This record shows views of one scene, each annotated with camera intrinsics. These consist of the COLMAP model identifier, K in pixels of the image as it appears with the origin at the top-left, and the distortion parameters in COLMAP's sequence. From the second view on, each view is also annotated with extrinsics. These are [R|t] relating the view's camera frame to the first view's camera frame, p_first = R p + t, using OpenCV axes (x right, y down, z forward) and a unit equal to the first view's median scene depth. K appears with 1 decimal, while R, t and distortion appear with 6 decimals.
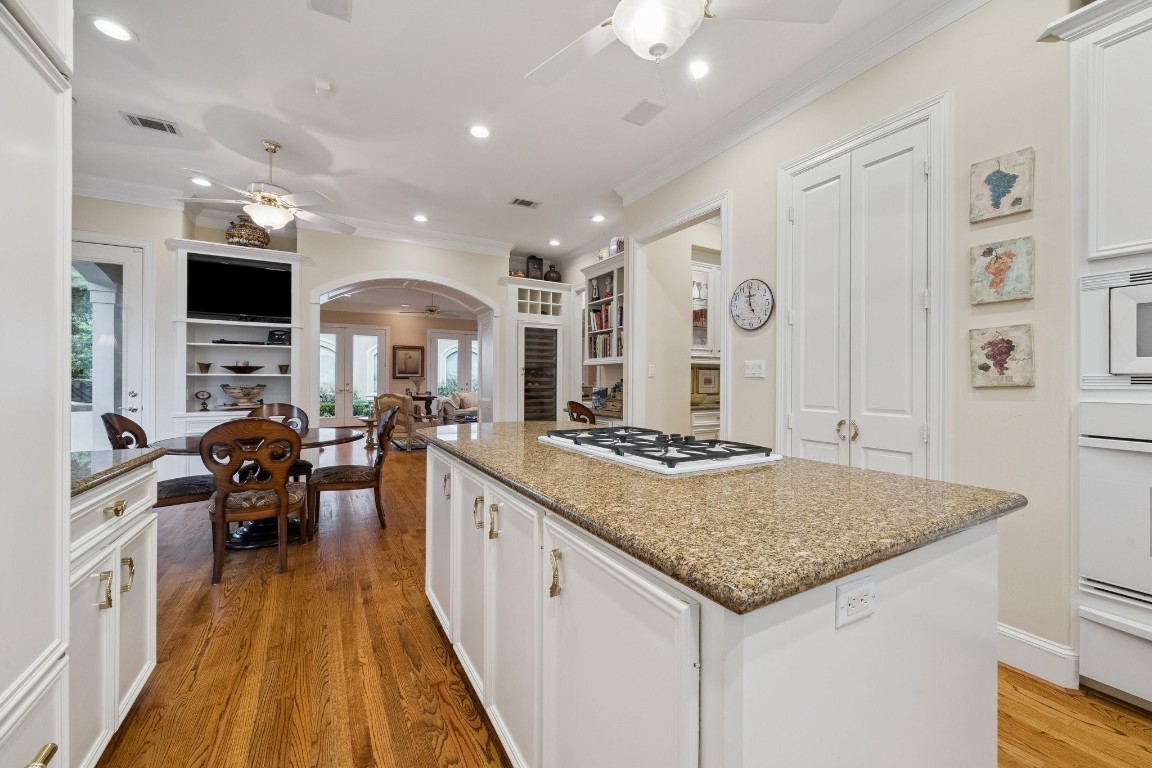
lens RADIAL K [[452.7, 0, 579.4], [0, 452.7, 374.0], [0, 0, 1]] dist [0.012282, -0.005562]
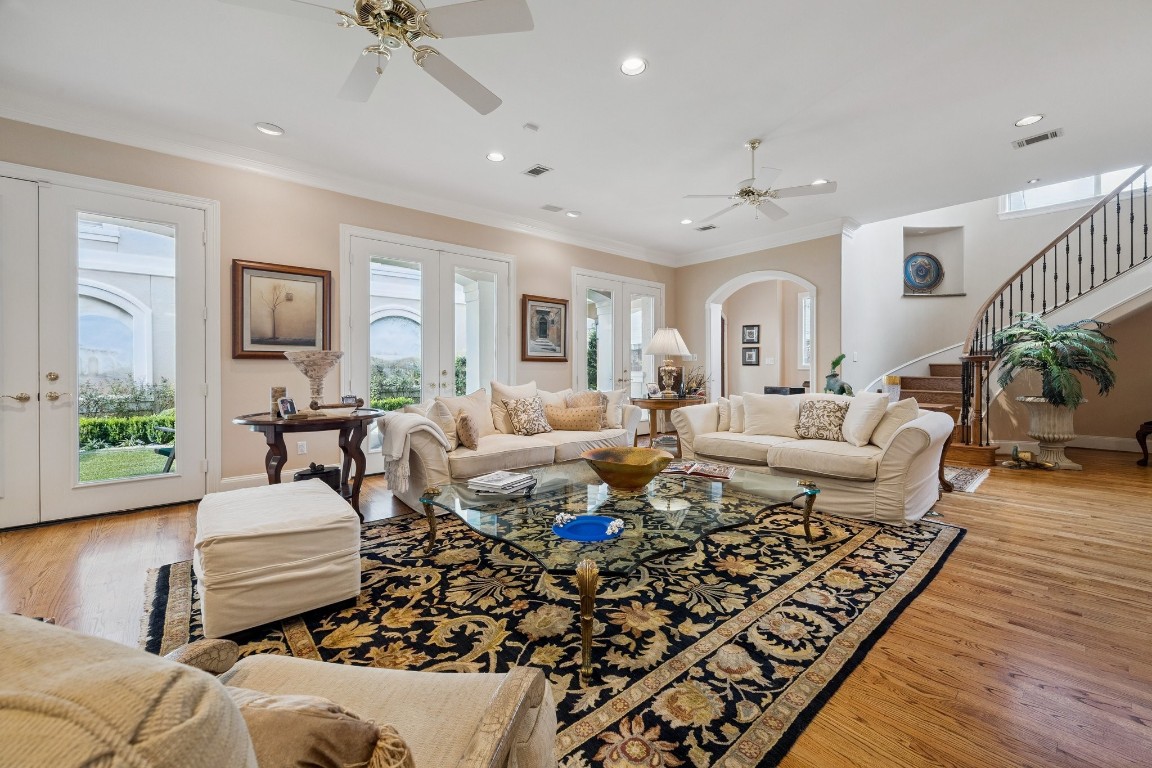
lens RADIAL K [[452.7, 0, 579.4], [0, 452.7, 374.0], [0, 0, 1]] dist [0.012282, -0.005562]
pose [[0.981827, -0.008048, 0.189606, -0.244362], [0.003991, 0.999755, 0.021767, 0.016916], [-0.189735, -0.020614, 0.981619, 0.679050]]
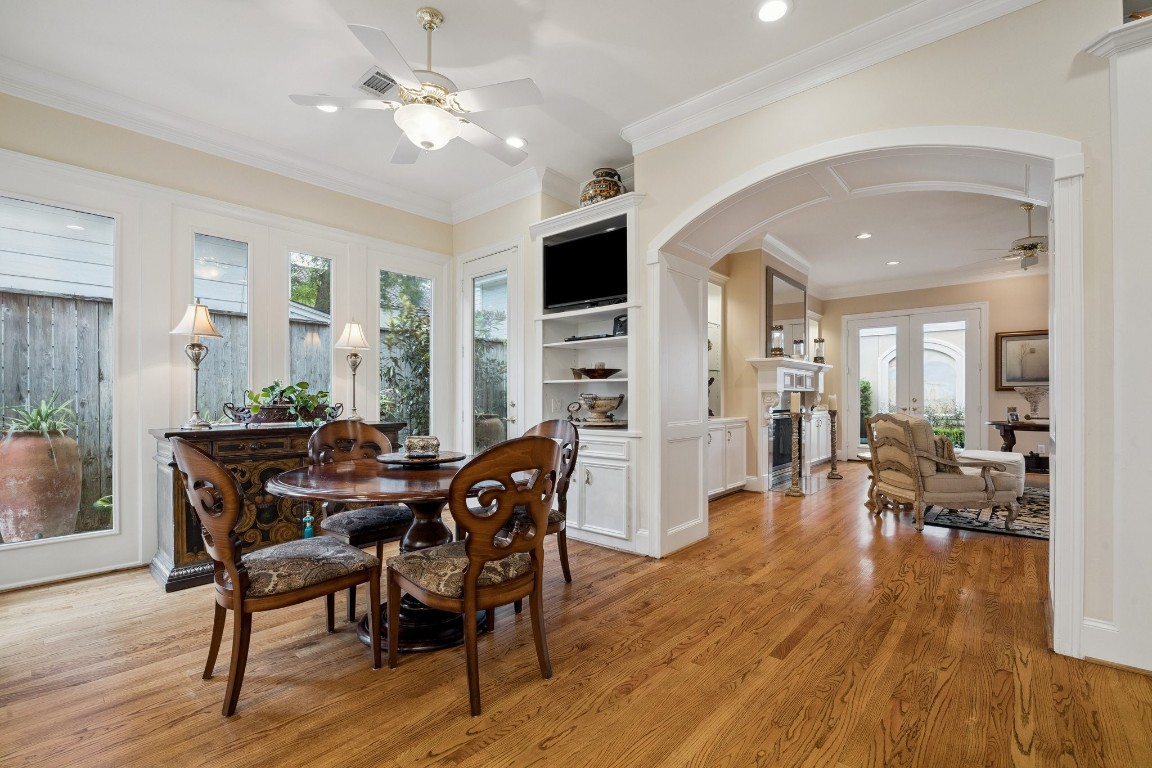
lens RADIAL K [[500.8, 0, 589.3], [0, 500.8, 387.0], [0, 0, 1]] dist [-0.002863, -0.000001]
pose [[0.330620, -0.021929, -0.943509, 0.018913], [0.010801, 0.999752, -0.019451, 0.013382], [0.943702, -0.003760, 0.330775, 0.331193]]
